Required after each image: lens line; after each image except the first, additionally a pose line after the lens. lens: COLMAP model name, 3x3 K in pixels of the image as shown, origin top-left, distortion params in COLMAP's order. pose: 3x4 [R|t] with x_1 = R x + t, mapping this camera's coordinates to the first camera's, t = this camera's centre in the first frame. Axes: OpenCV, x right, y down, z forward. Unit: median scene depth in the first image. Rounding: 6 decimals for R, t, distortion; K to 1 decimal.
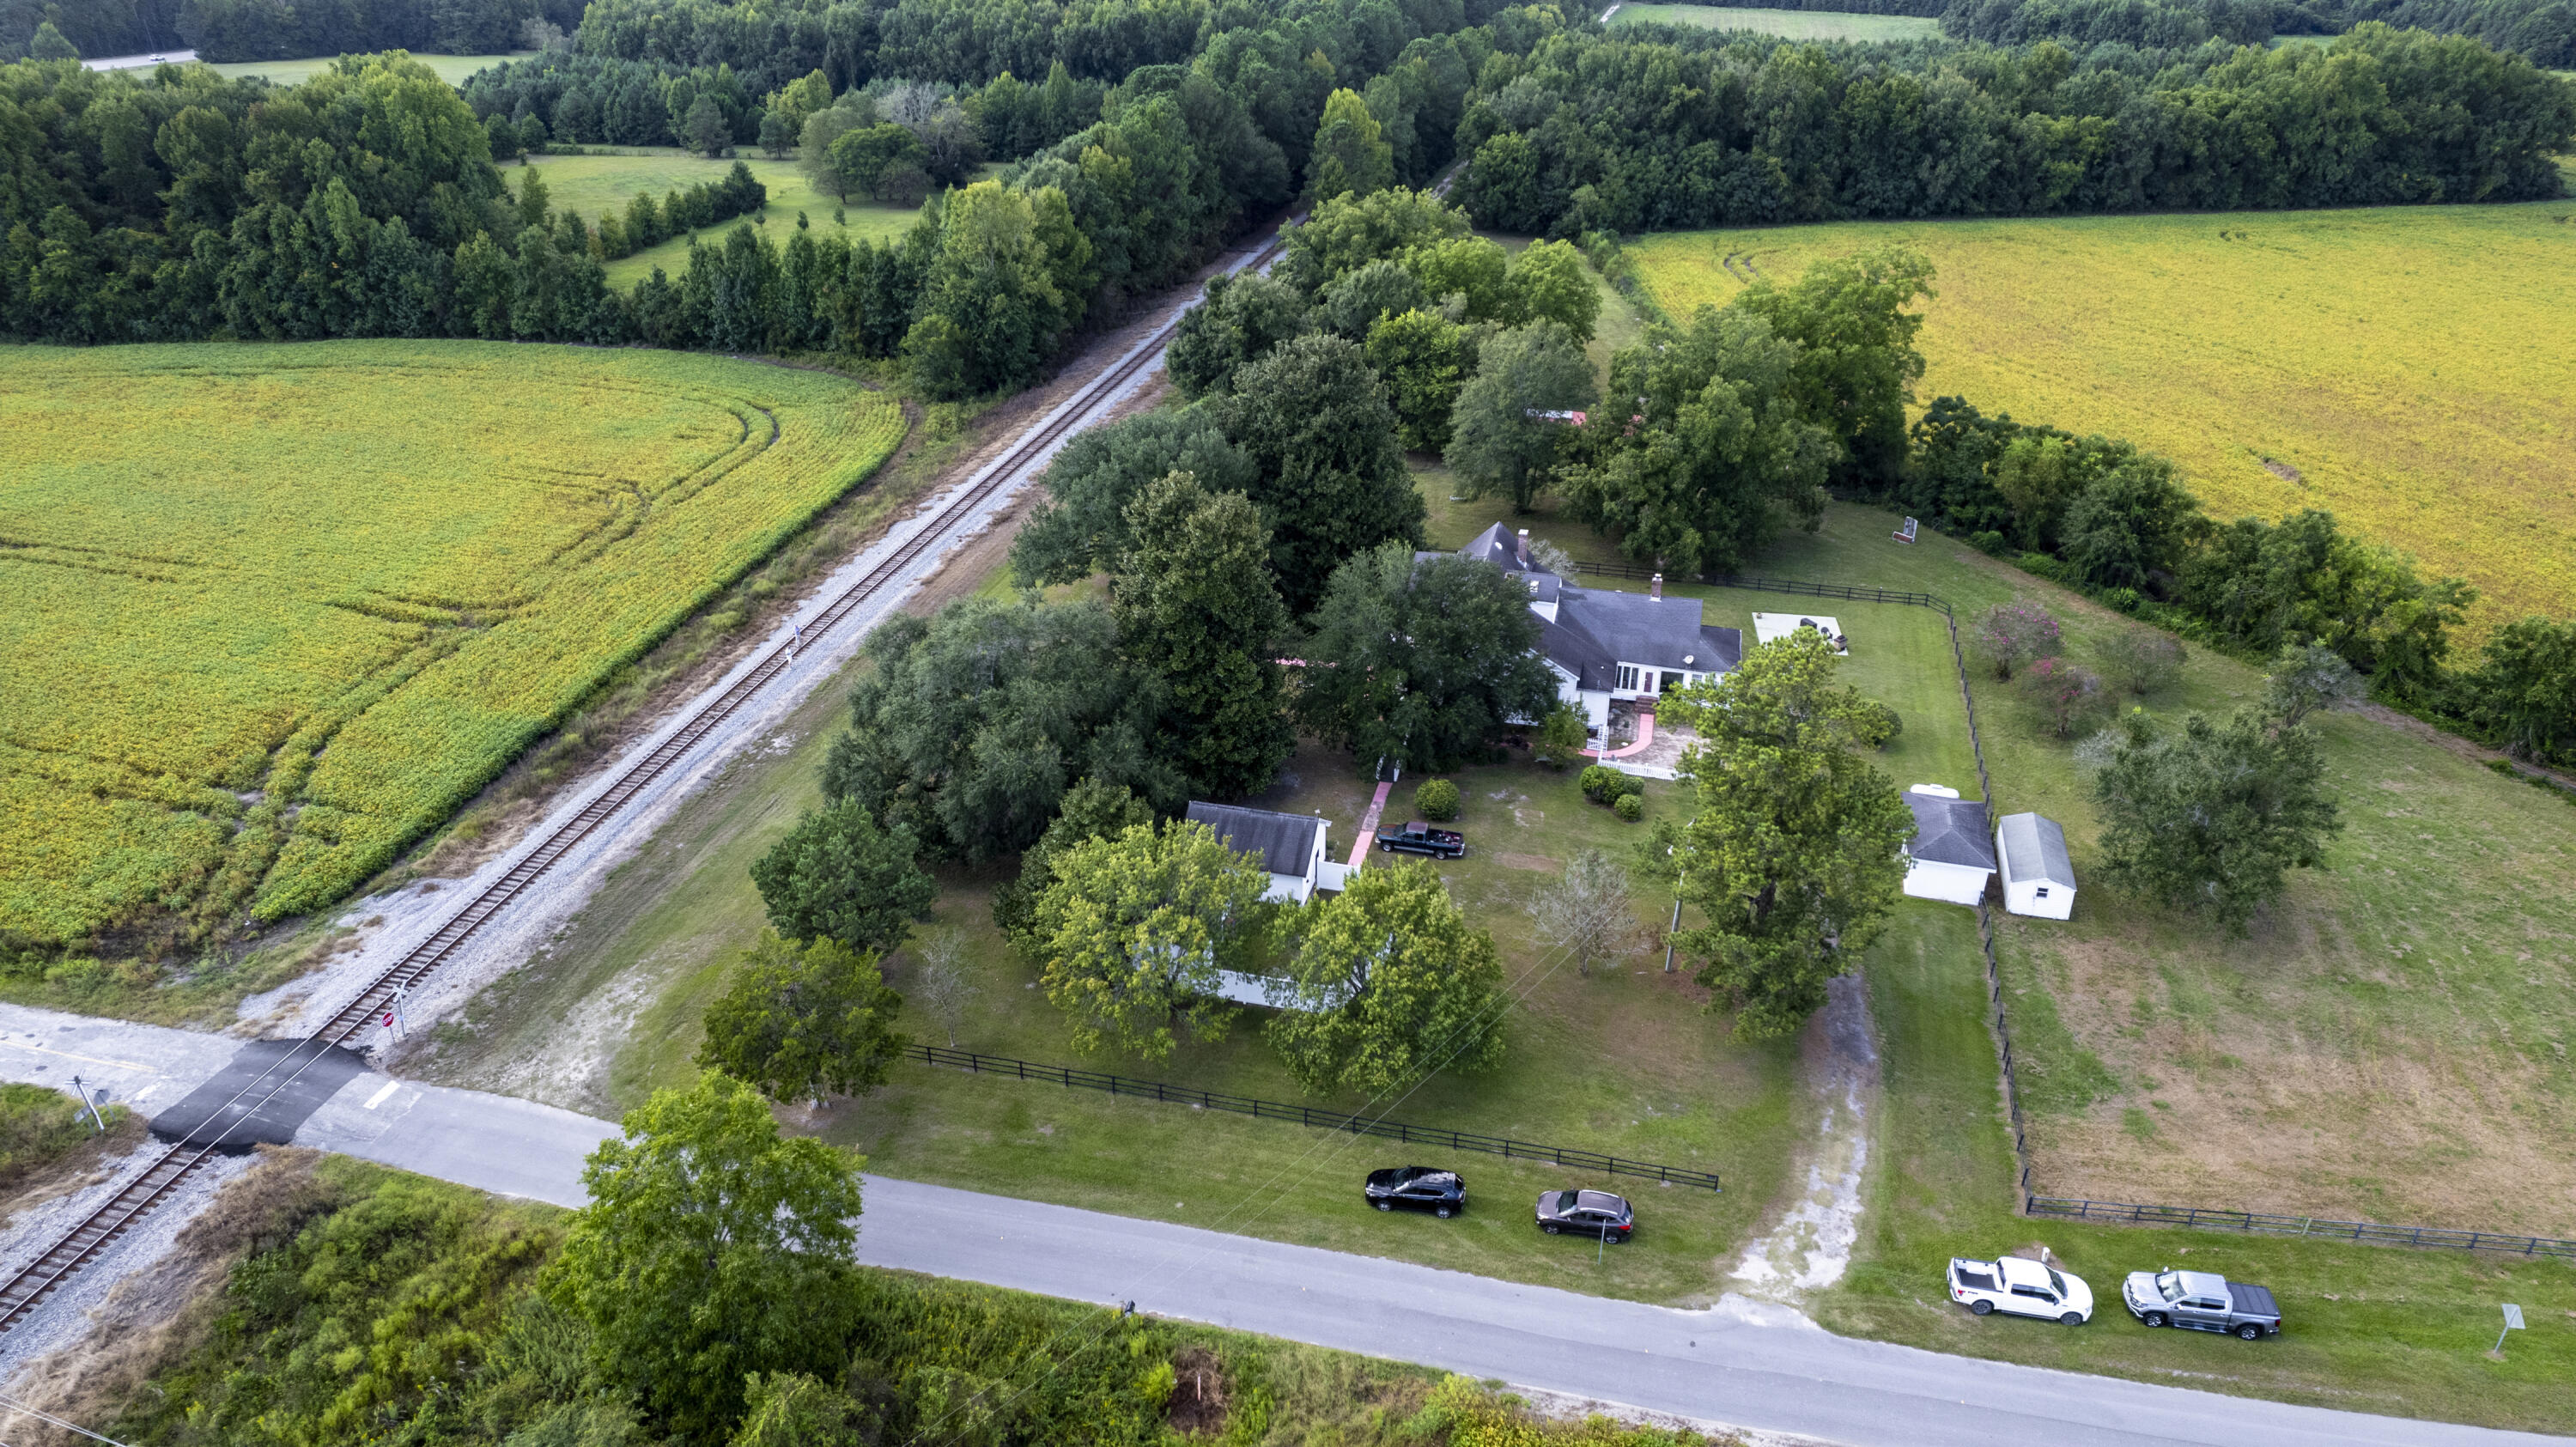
lens RADIAL K [[1662.7, 0, 1288.0], [0, 1662.7, 723.5], [0, 0, 1]] dist [-0.091321, 0.093258]
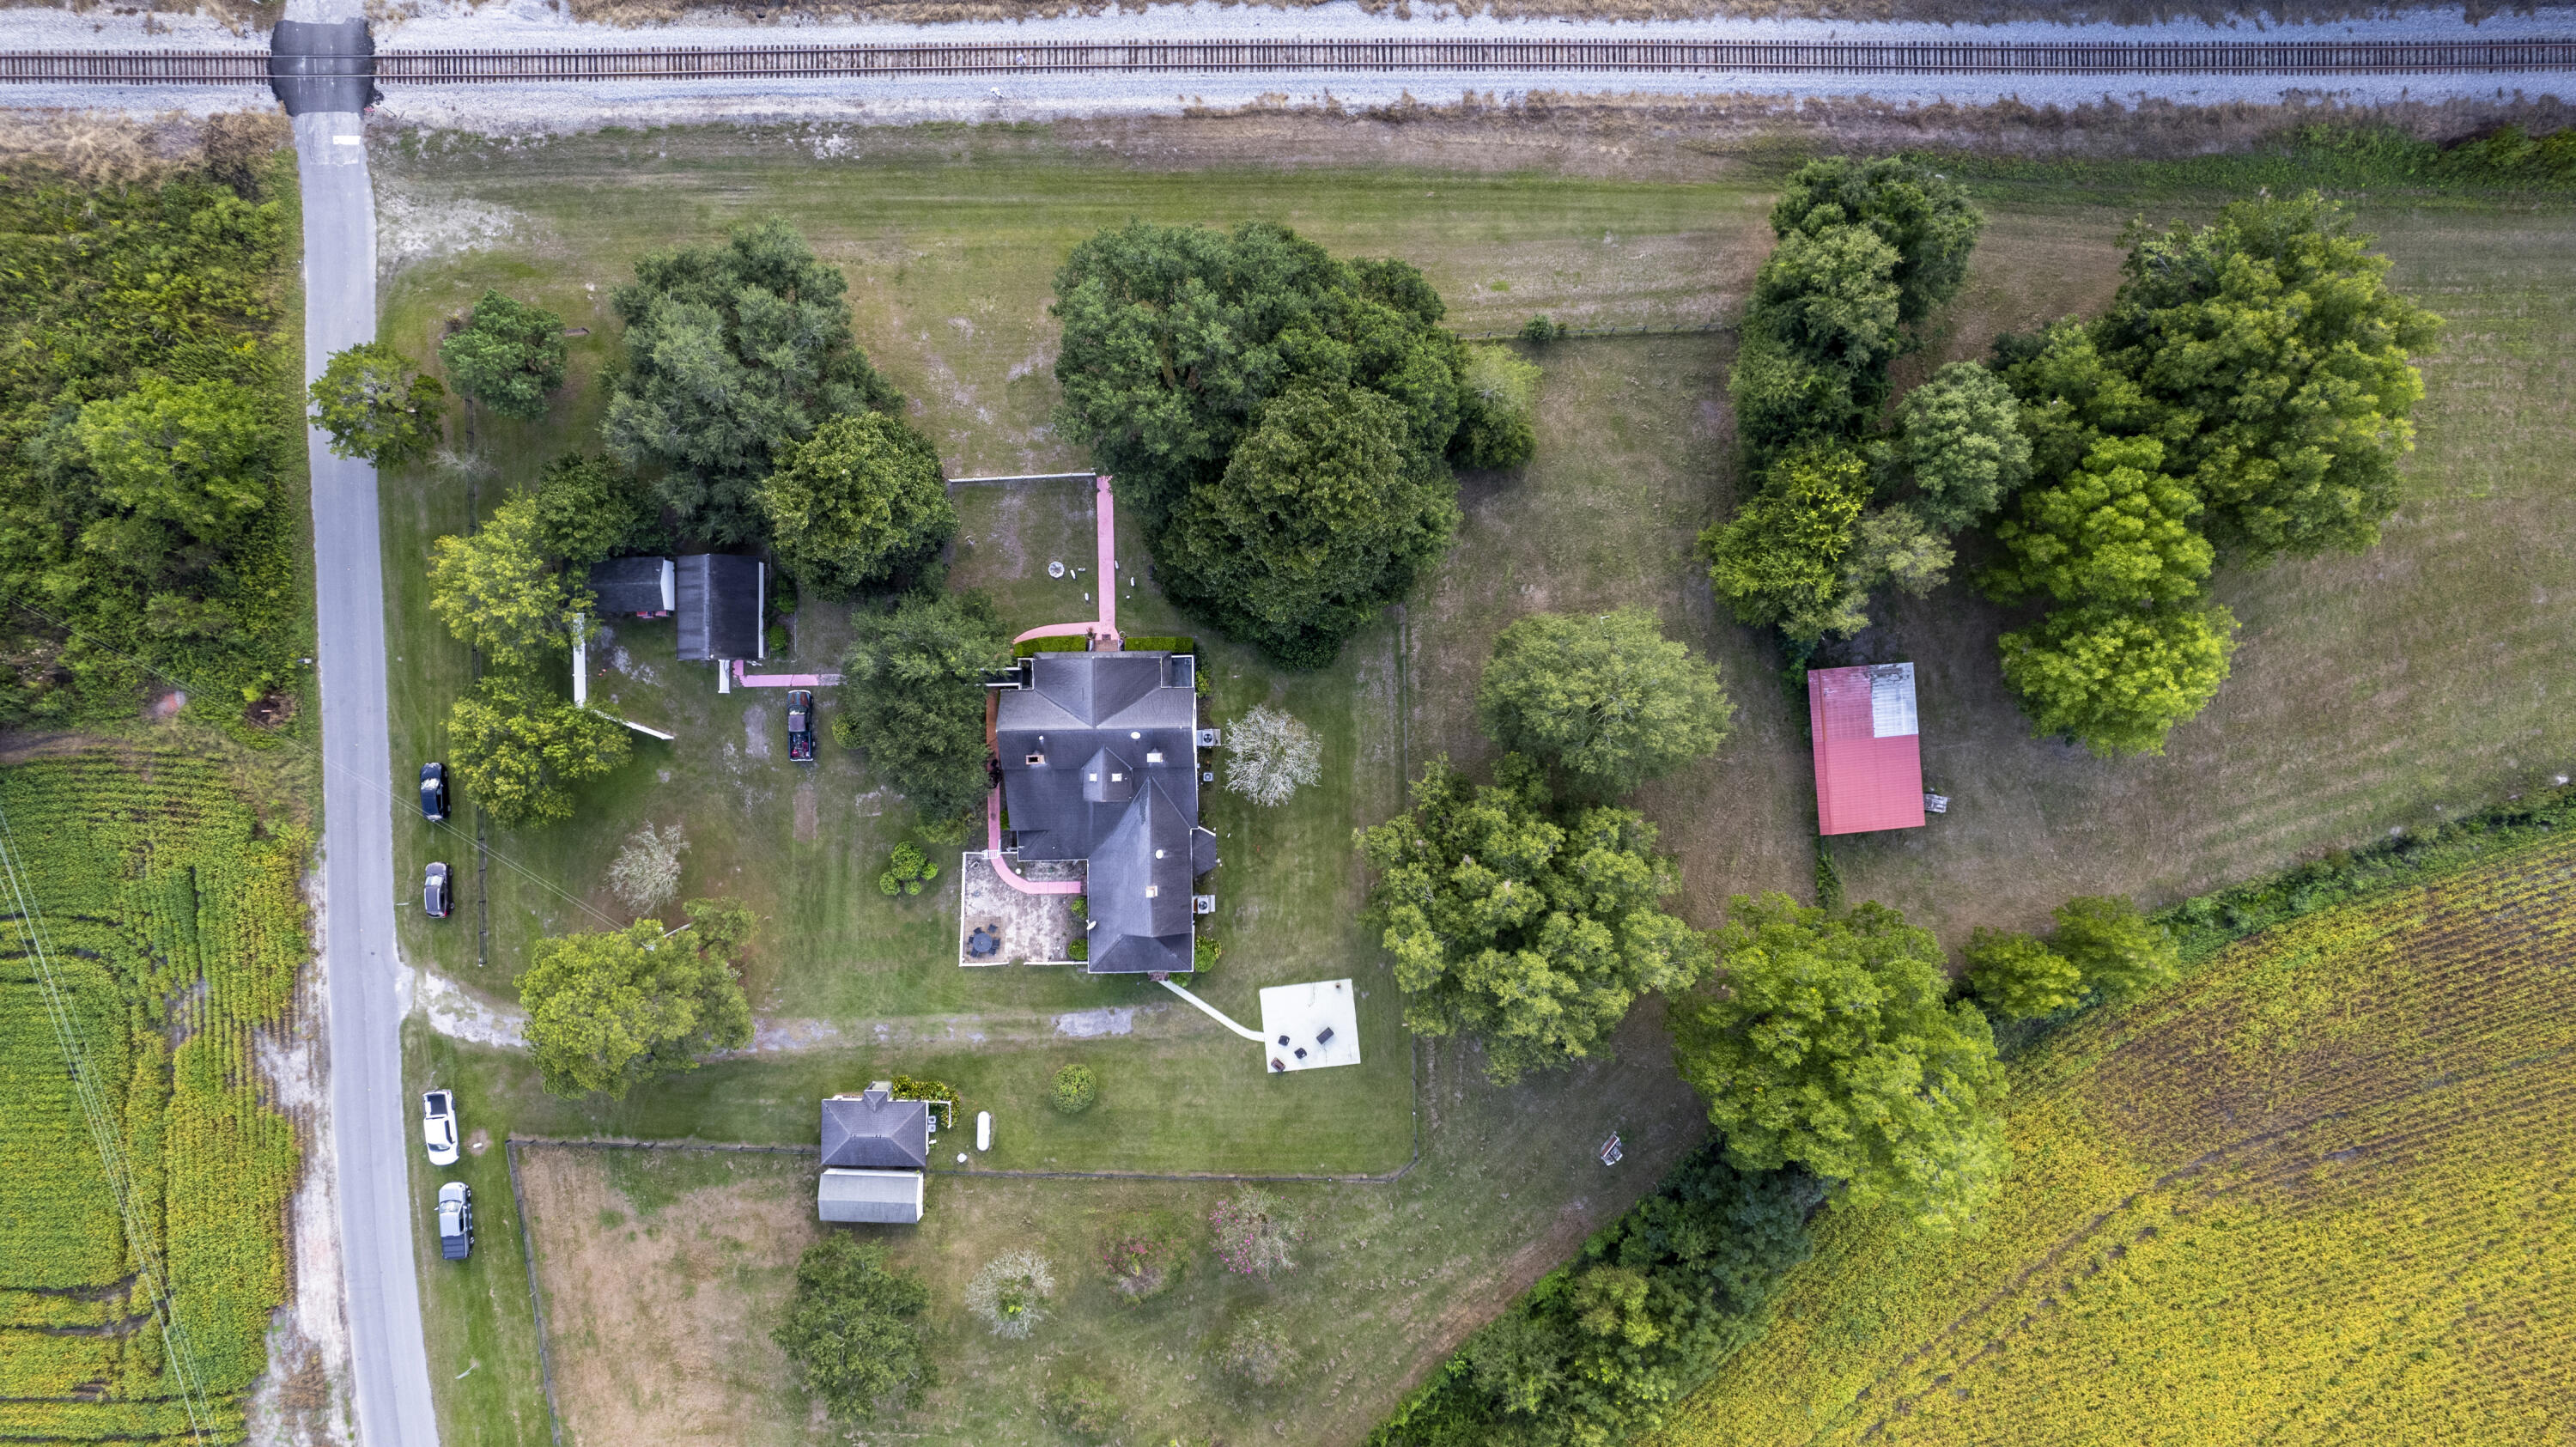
lens RADIAL K [[1662.7, 0, 1288.0], [0, 1662.7, 723.5], [0, 0, 1]] dist [-0.091321, 0.093258]
pose [[0.250279, 0.968151, 0.006664, 0.194401], [-0.457749, 0.112263, 0.881965, -1.429298], [0.853127, -0.223788, 0.471267, 0.863075]]
